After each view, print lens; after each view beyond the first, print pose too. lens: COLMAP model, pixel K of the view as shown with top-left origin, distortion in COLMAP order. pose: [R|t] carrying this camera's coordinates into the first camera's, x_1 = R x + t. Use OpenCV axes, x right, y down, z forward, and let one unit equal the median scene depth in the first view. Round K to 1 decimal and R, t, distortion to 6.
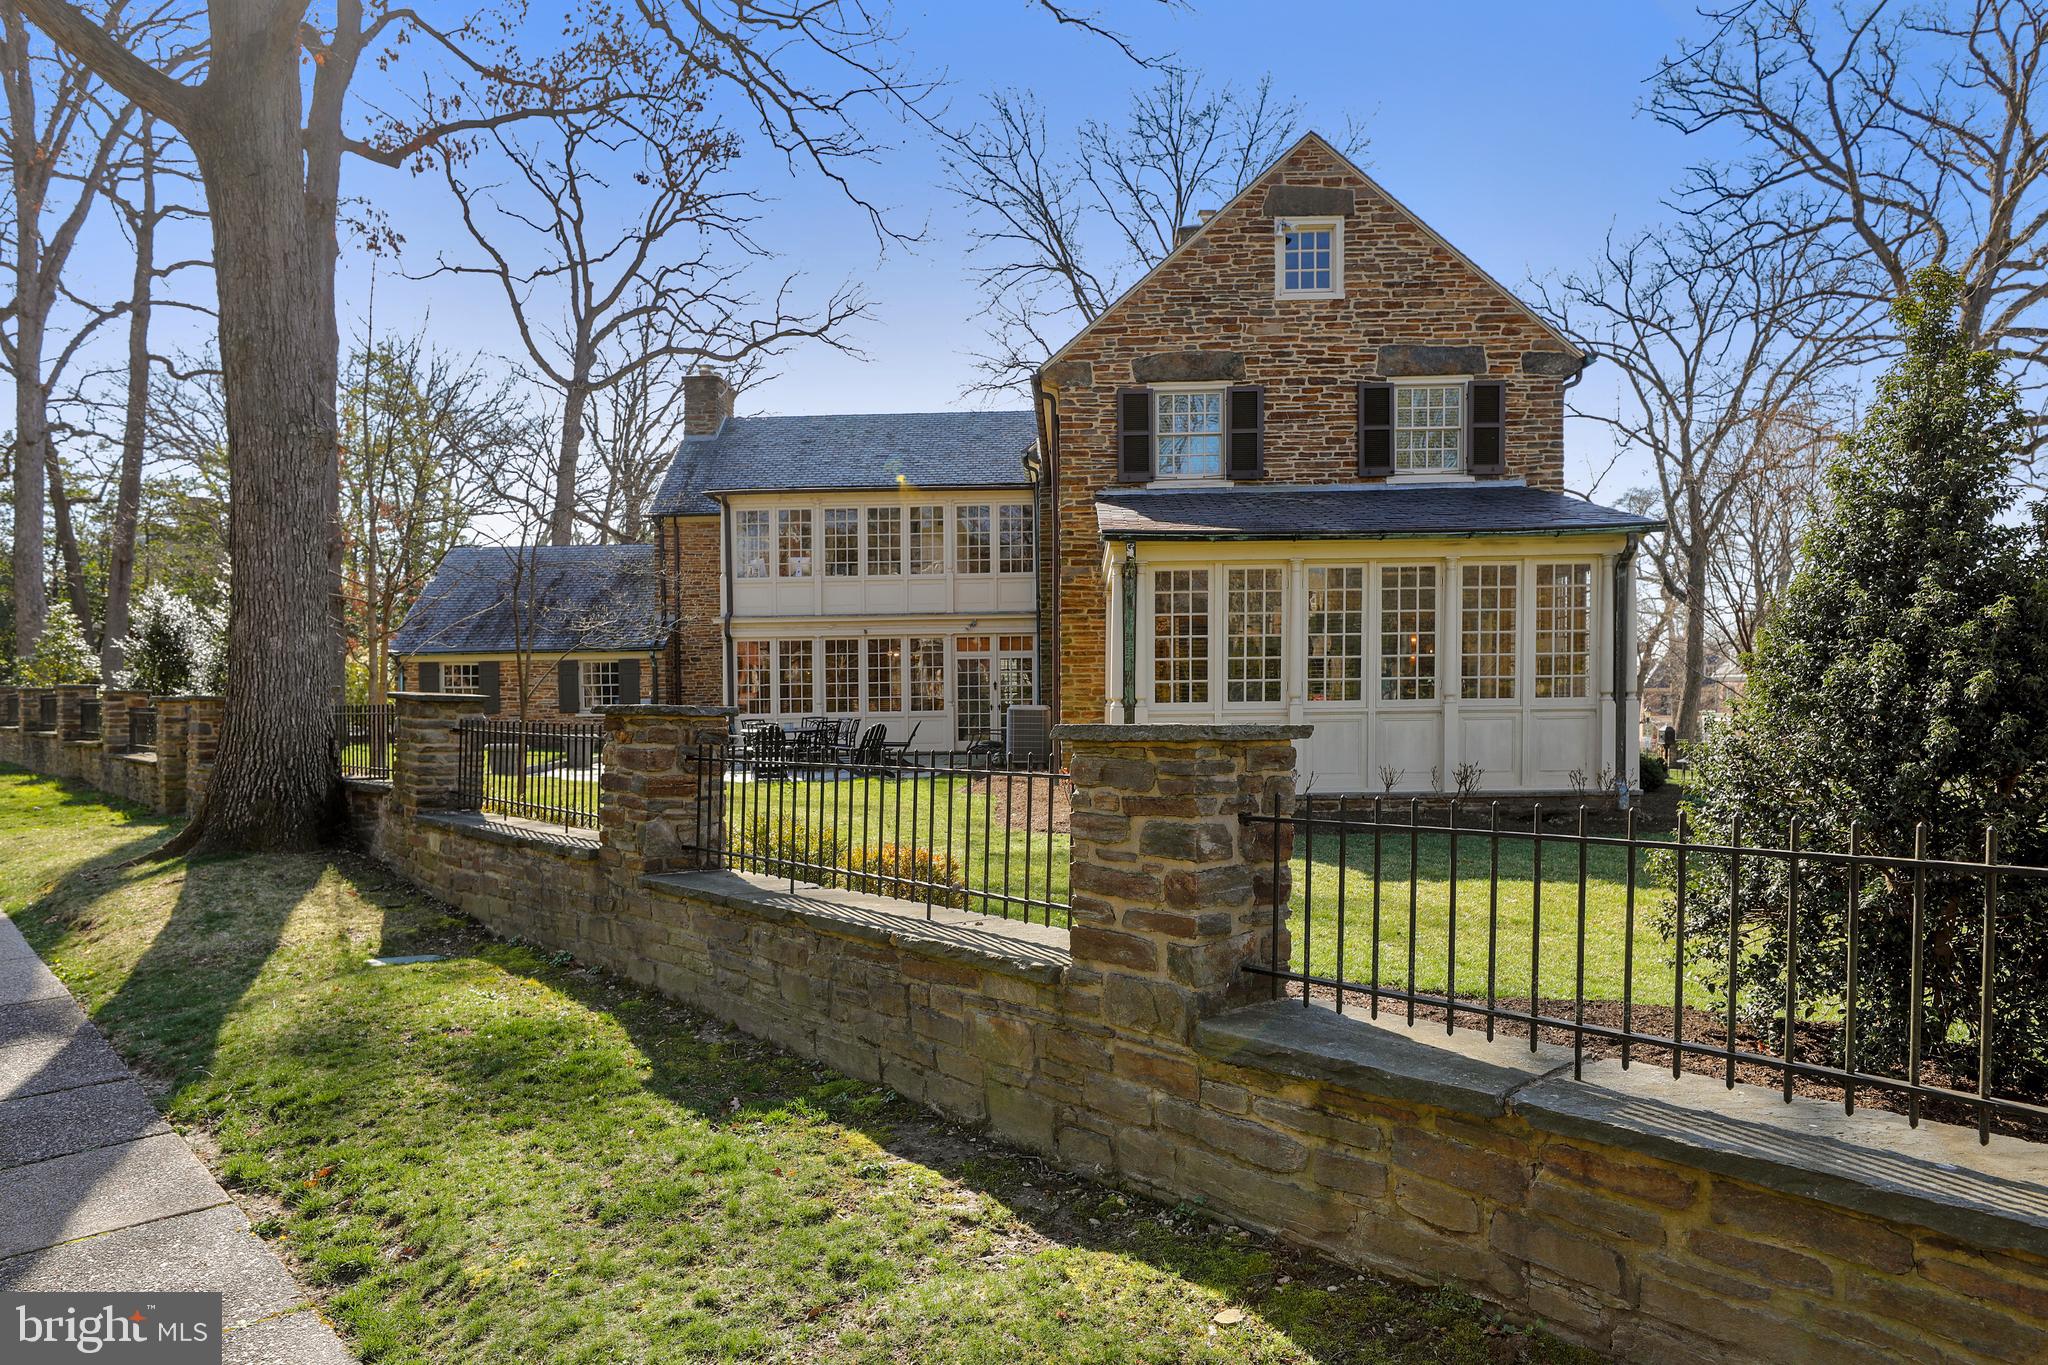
lens RADIAL K [[1337.1, 0, 1026.4], [0, 1337.1, 731.2], [0, 0, 1]] dist [-0.002752, -0.000268]
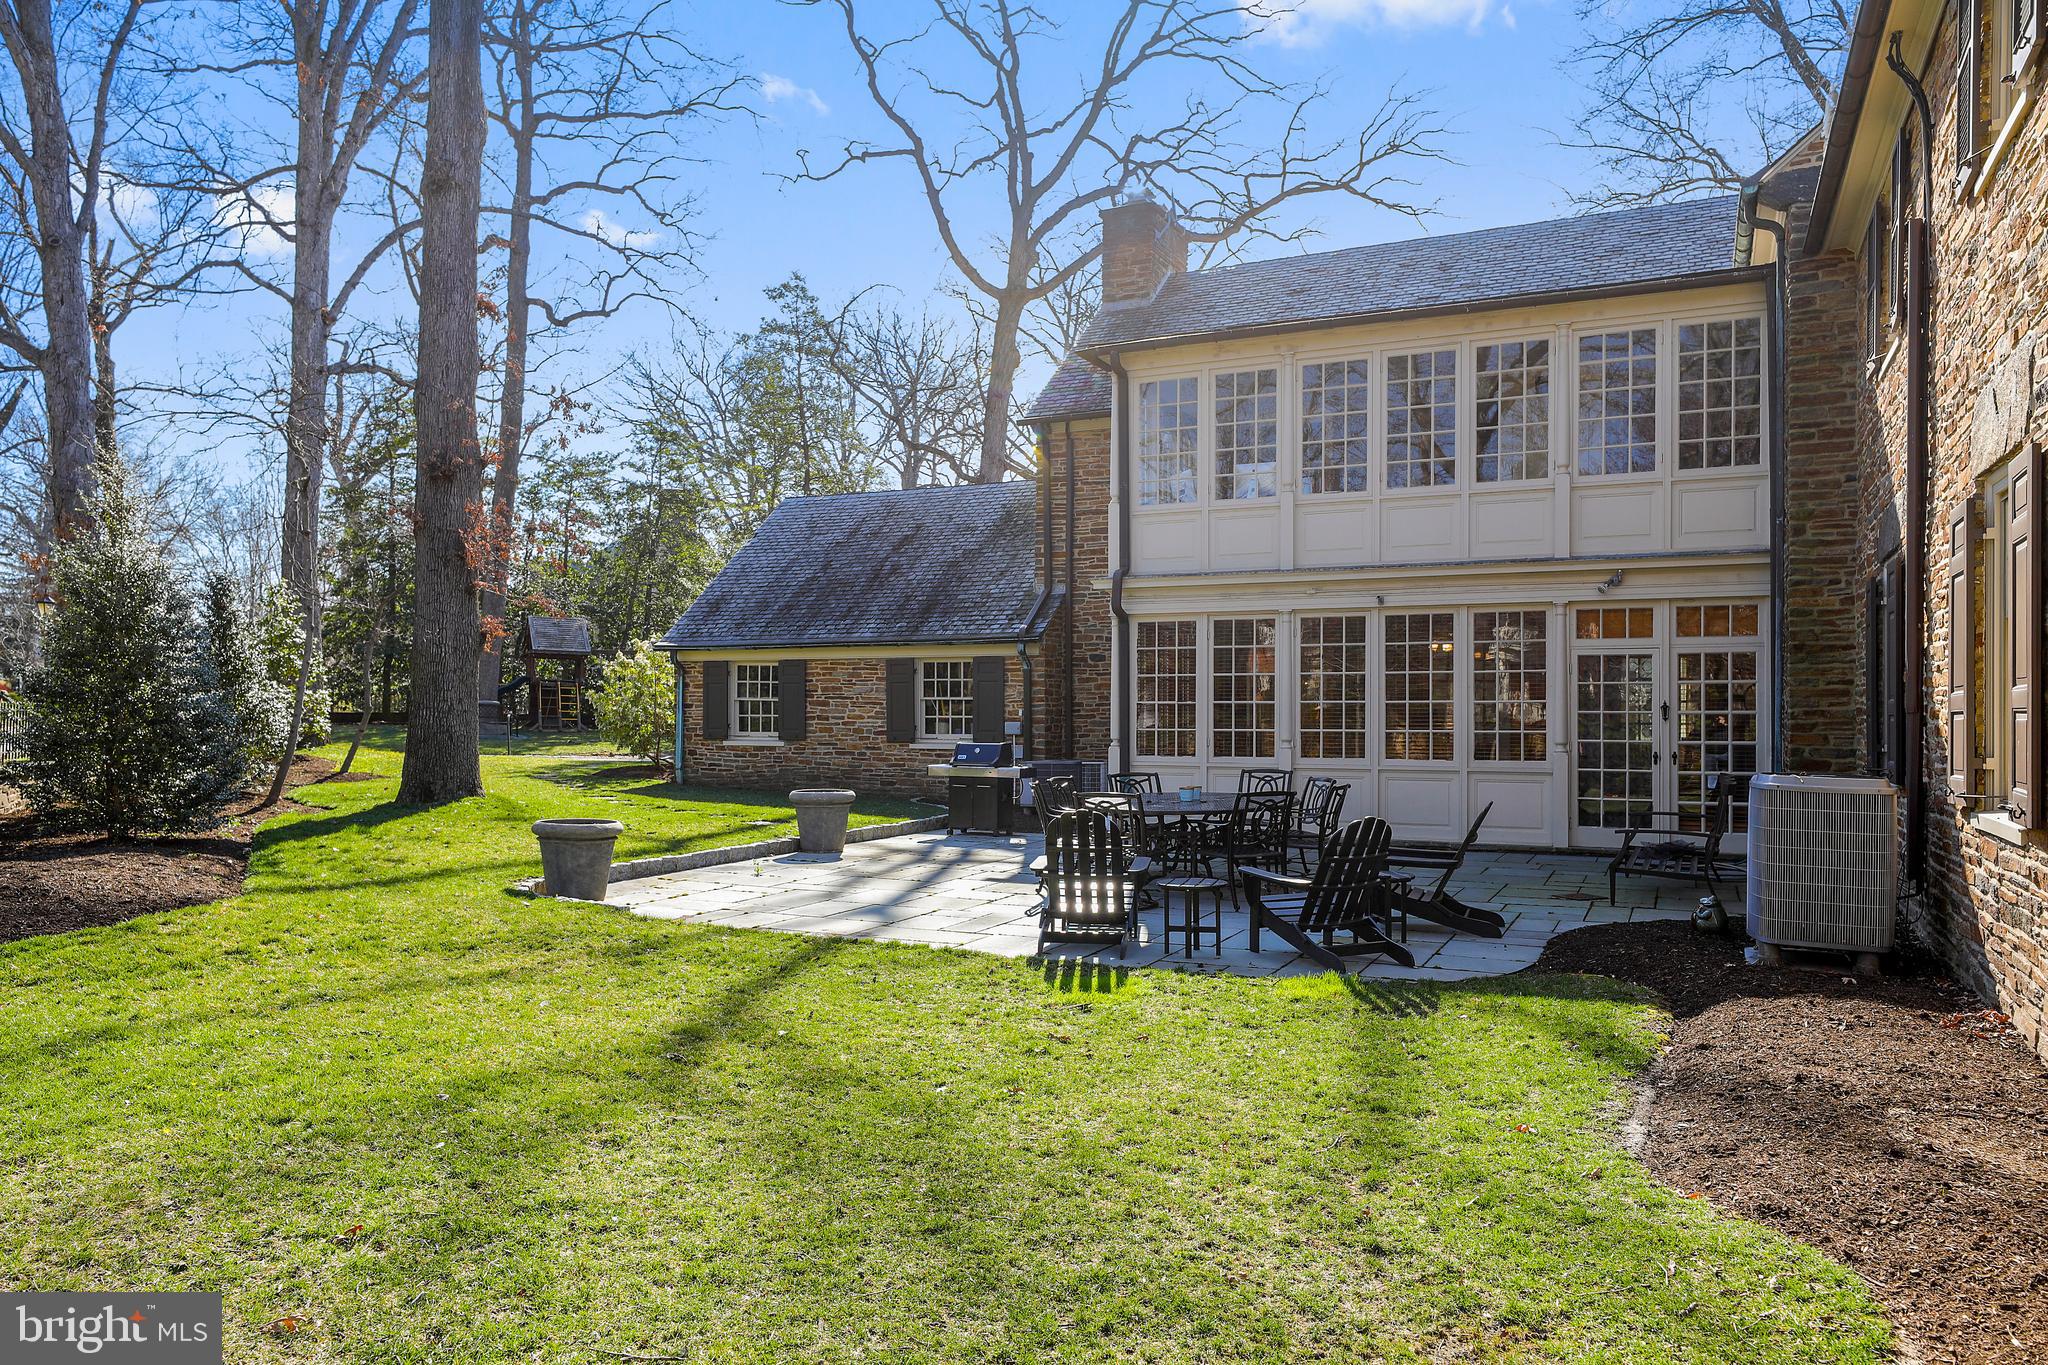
lens RADIAL K [[1426.0, 0, 958.4], [0, 1426.0, 687.6], [0, 0, 1]] dist [-0.006593, -0.000873]
pose [[0.904371, 0.009231, -0.426648, -0.034479], [-0.025888, 0.999111, -0.033260, -0.019524], [0.425962, 0.041124, 0.903806, 0.447118]]
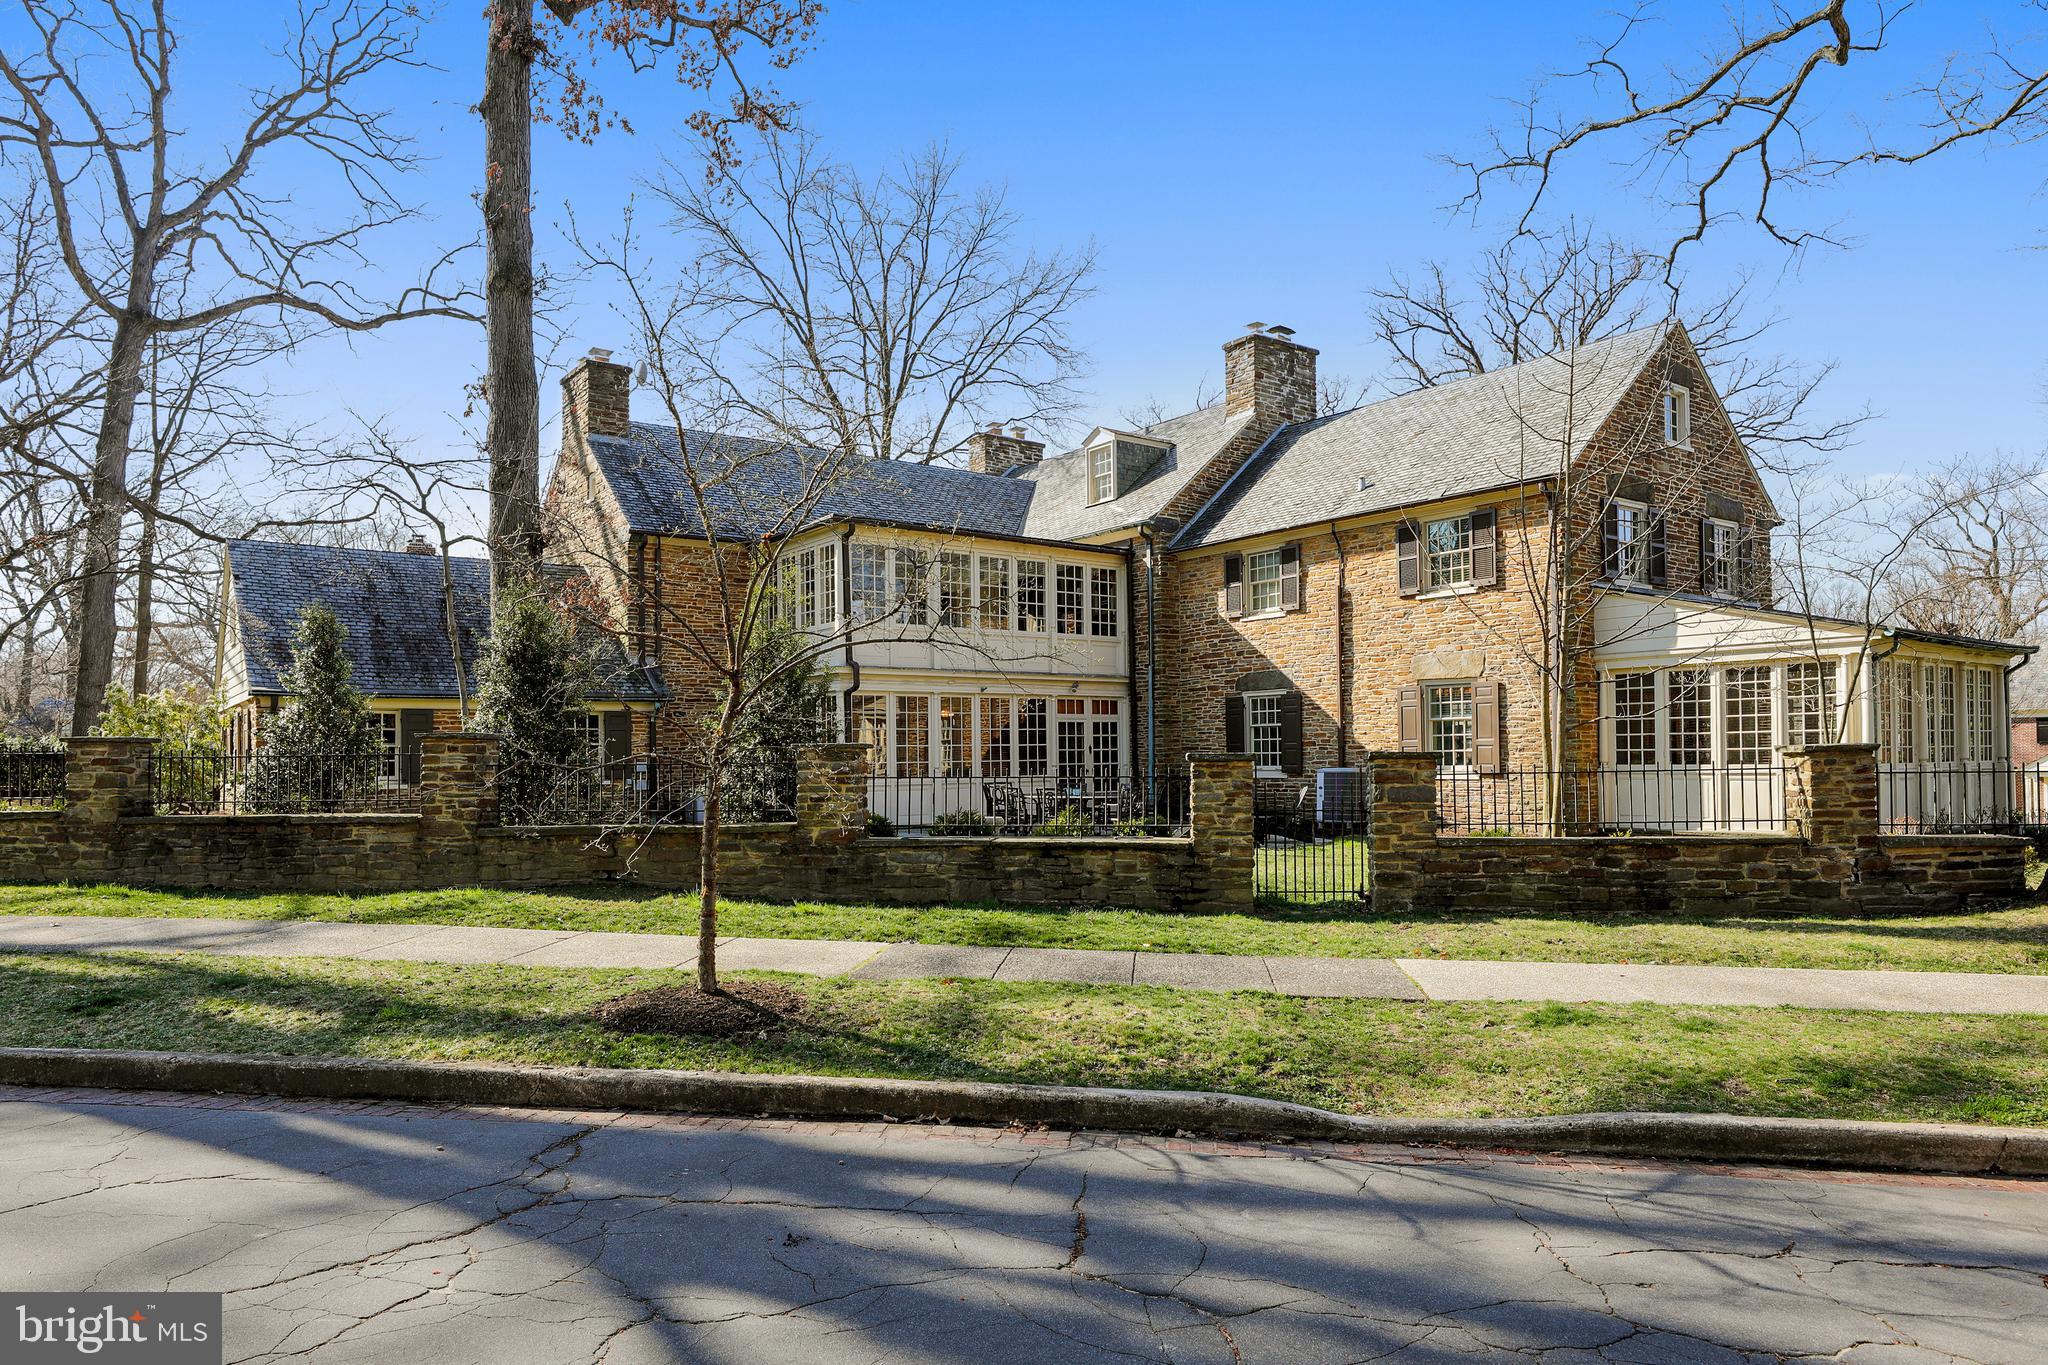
lens RADIAL K [[1337.1, 0, 1026.4], [0, 1337.1, 731.2], [0, 0, 1]] dist [-0.002752, -0.000268]
pose [[0.777994, 0.016341, 0.628059, -0.676223], [0.012757, 0.999045, -0.041796, -0.006958], [-0.628142, 0.040529, 0.777042, 0.263935]]
